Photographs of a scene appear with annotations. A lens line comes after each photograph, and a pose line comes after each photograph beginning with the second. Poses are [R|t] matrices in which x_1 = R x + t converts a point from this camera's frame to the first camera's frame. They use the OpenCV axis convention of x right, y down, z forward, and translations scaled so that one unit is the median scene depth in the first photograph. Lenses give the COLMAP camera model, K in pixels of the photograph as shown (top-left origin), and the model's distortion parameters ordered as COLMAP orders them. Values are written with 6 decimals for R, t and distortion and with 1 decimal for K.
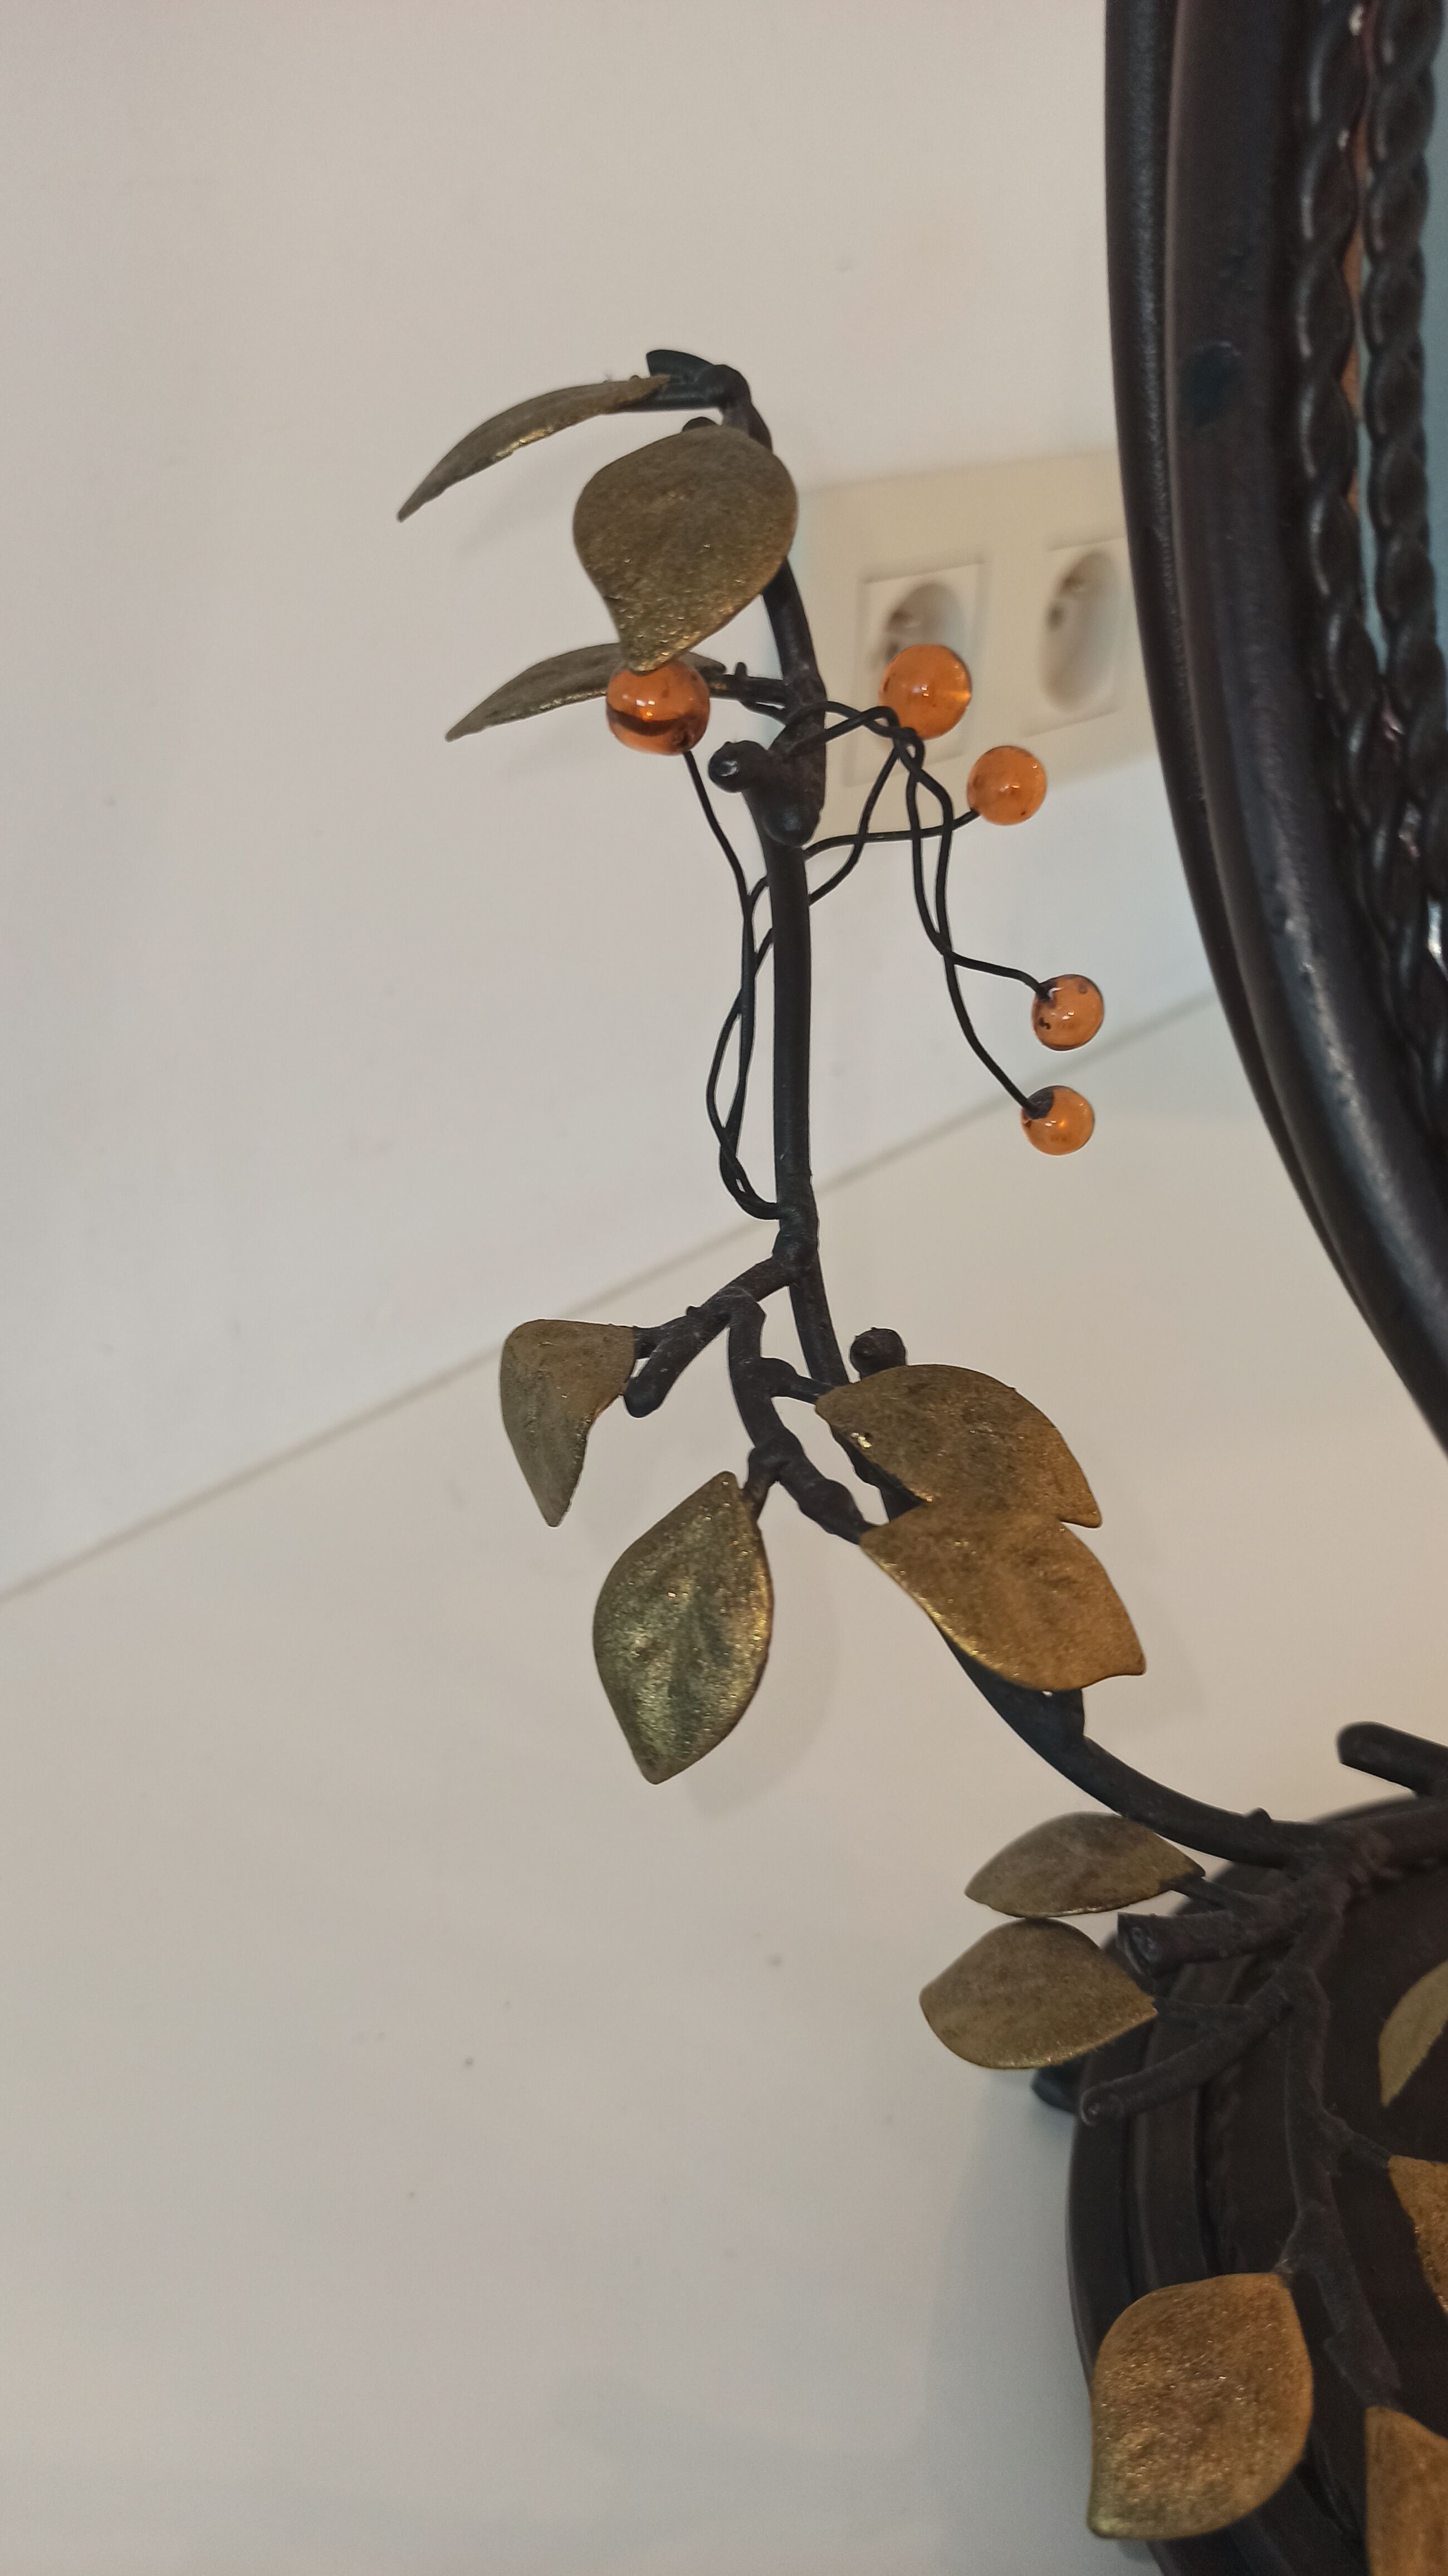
lens RADIAL K [[1925.3, 0, 699.5], [0, 1925.3, 1300.0], [0, 0, 1]] dist [0.033026, -0.046493]
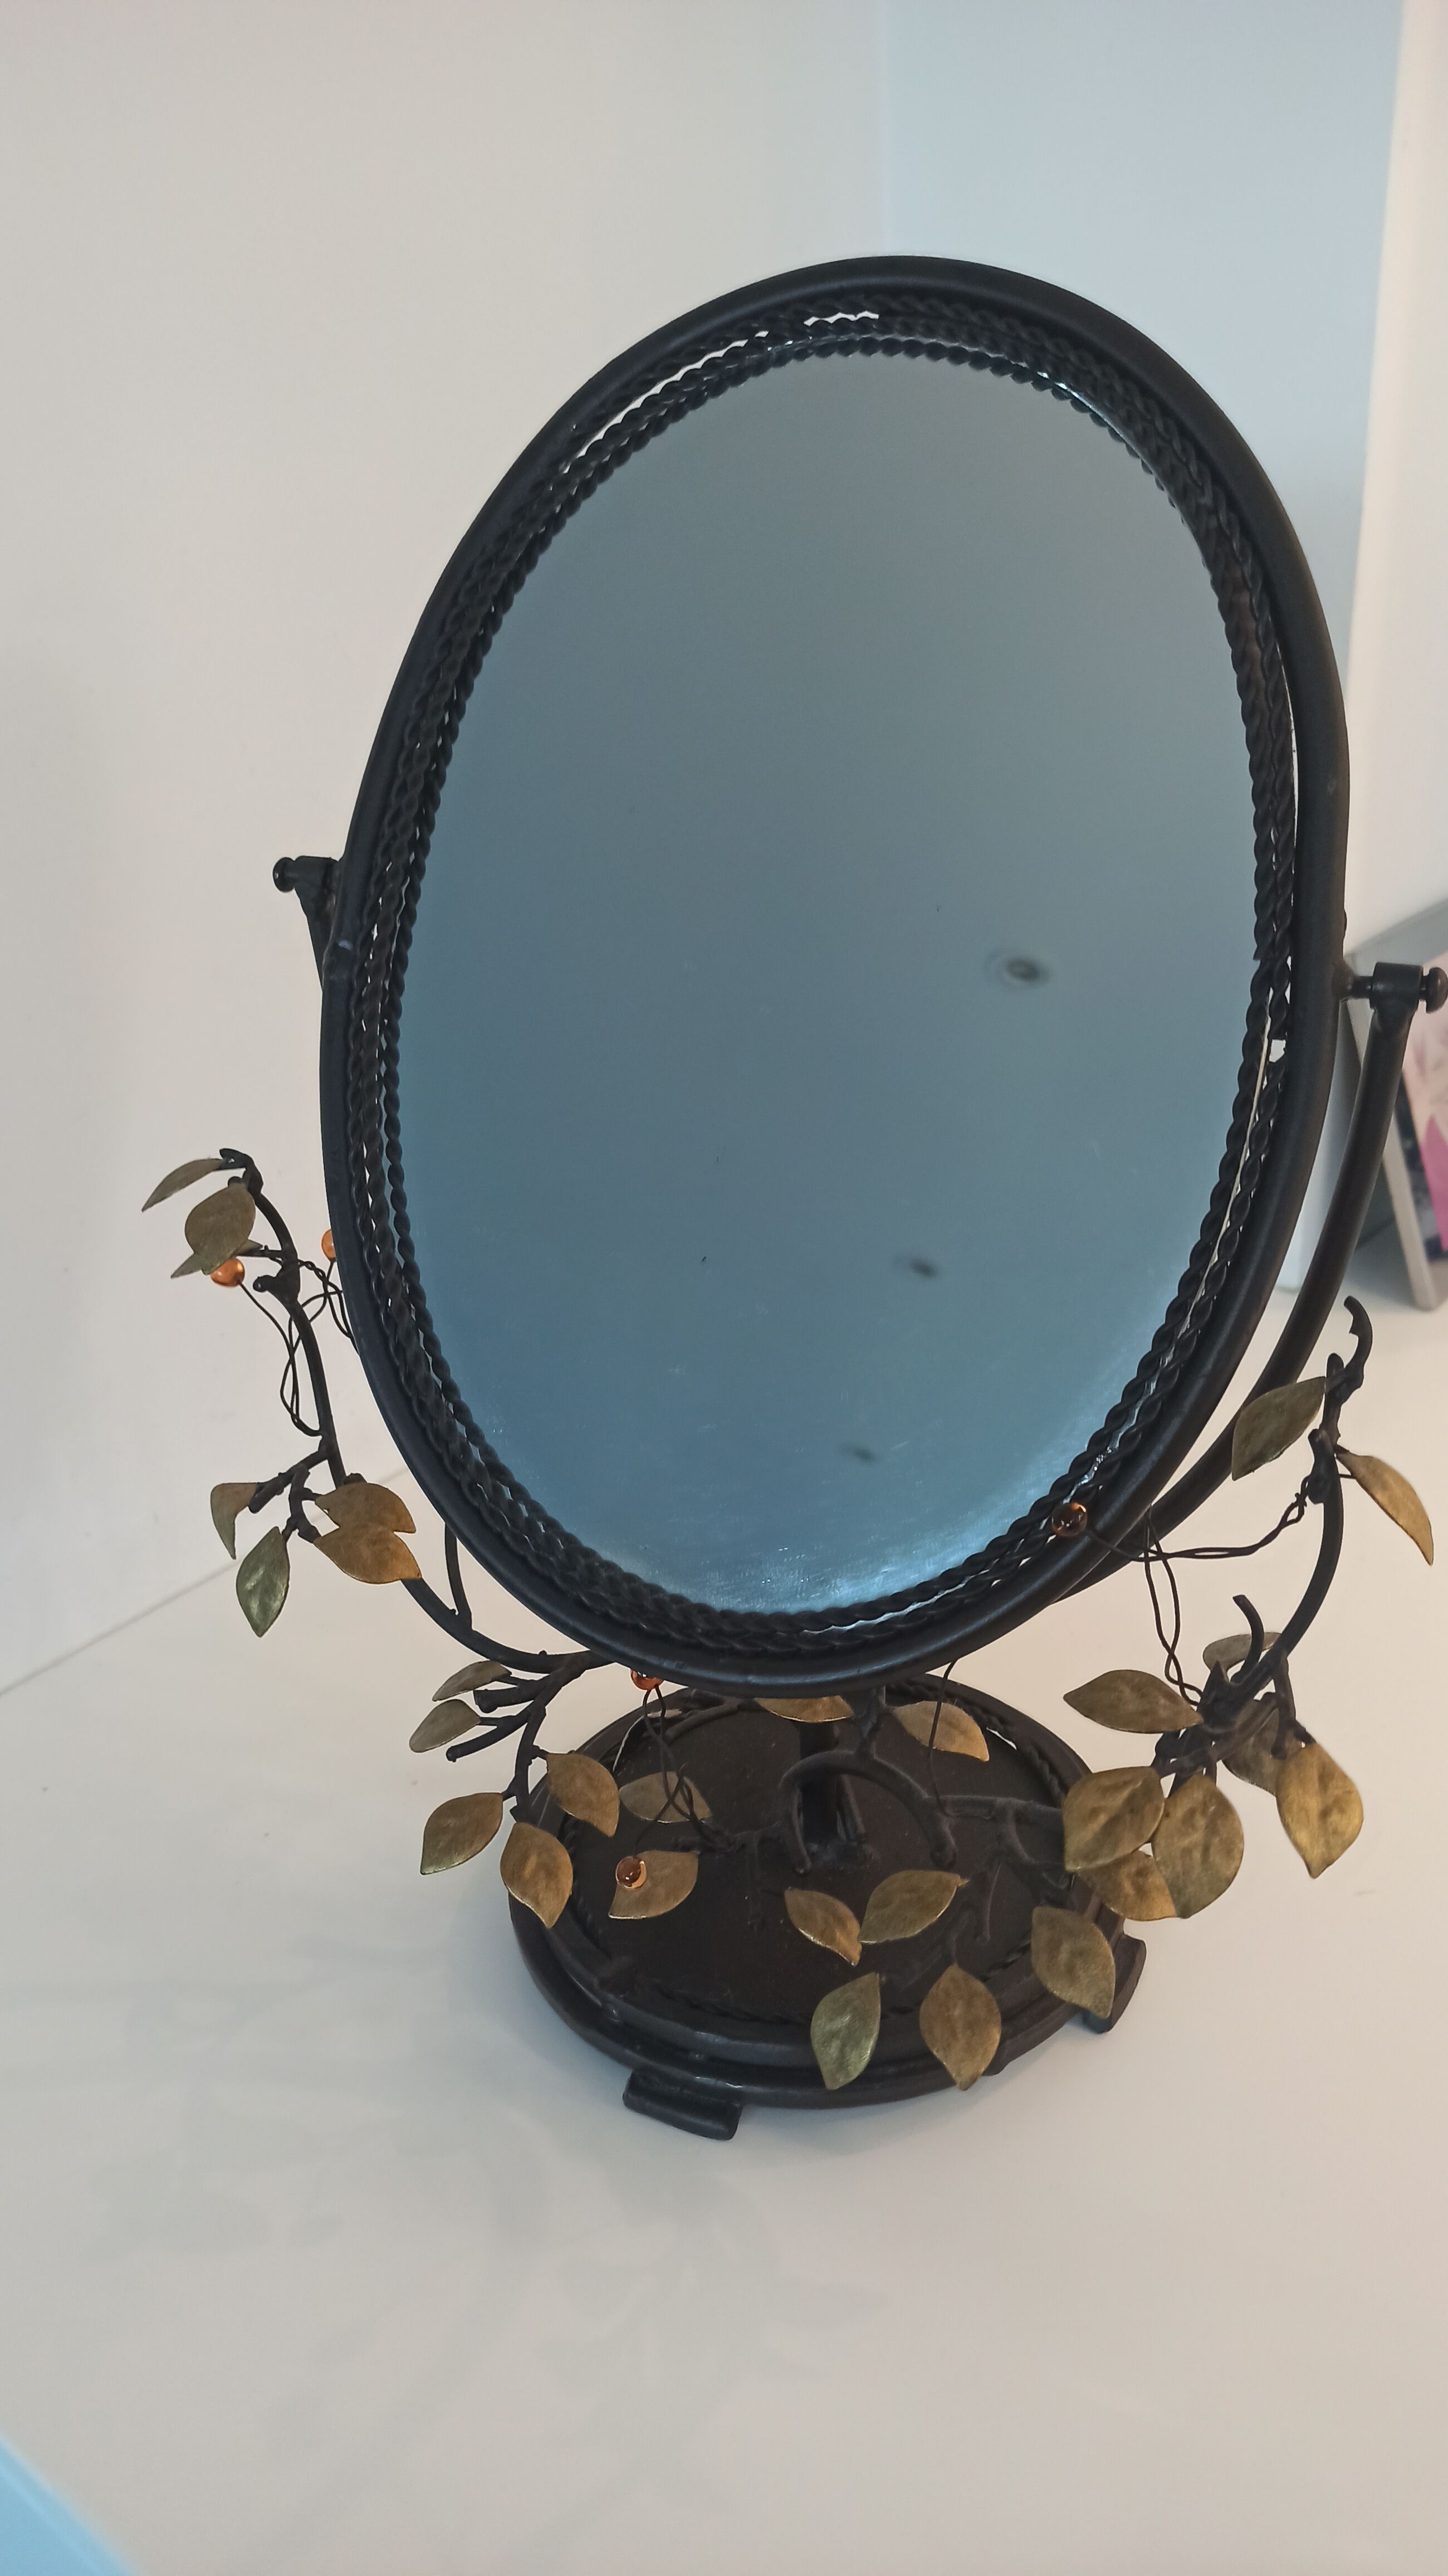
lens RADIAL K [[1925.3, 0, 705.1], [0, 1925.3, 1276.7], [0, 0, 1]] dist [0.033026, -0.046493]
pose [[0.993927, -0.109486, -0.010996, 0.668813], [0.107477, 0.987374, -0.116370, 0.115247], [0.023598, 0.114481, 0.993145, -1.756514]]
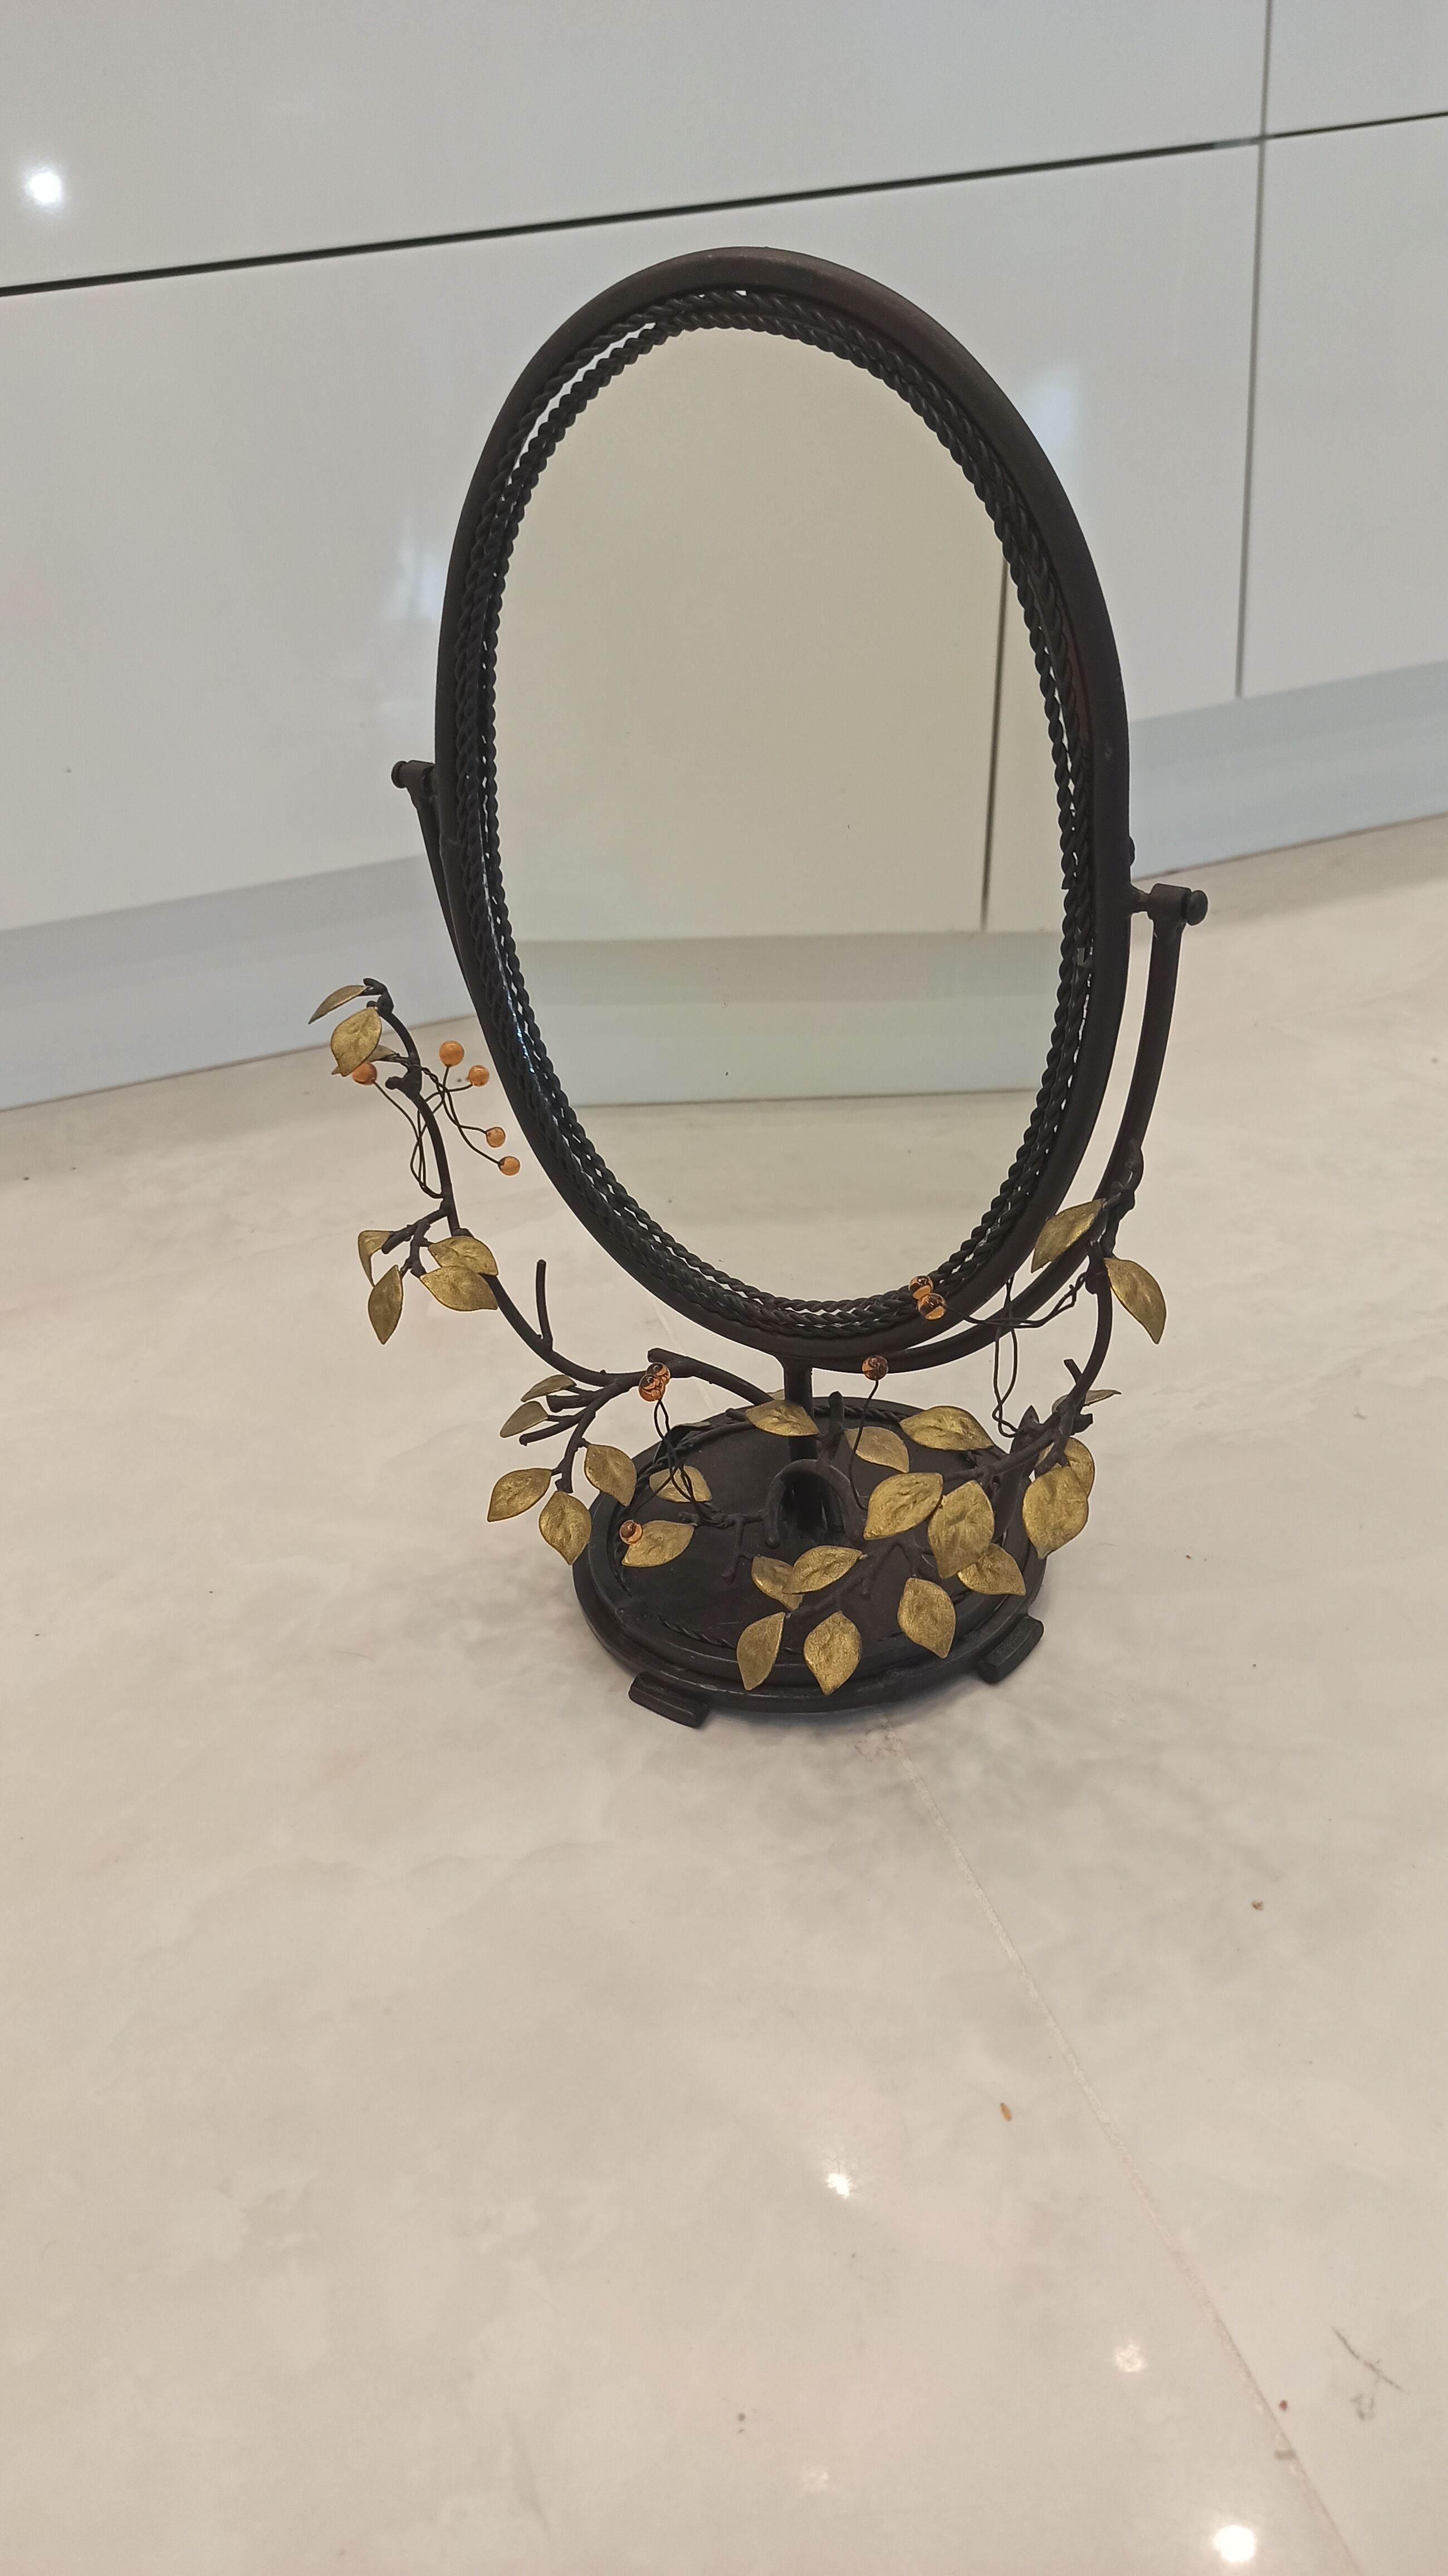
lens RADIAL K [[1925.3, 0, 706.1], [0, 1925.3, 1286.4], [0, 0, 1]] dist [0.033026, -0.046493]
pose [[0.977388, -0.048506, -0.205817, 1.317066], [0.050636, 0.998704, 0.005093, 0.132877], [0.205304, -0.015399, 0.978577, -2.488632]]
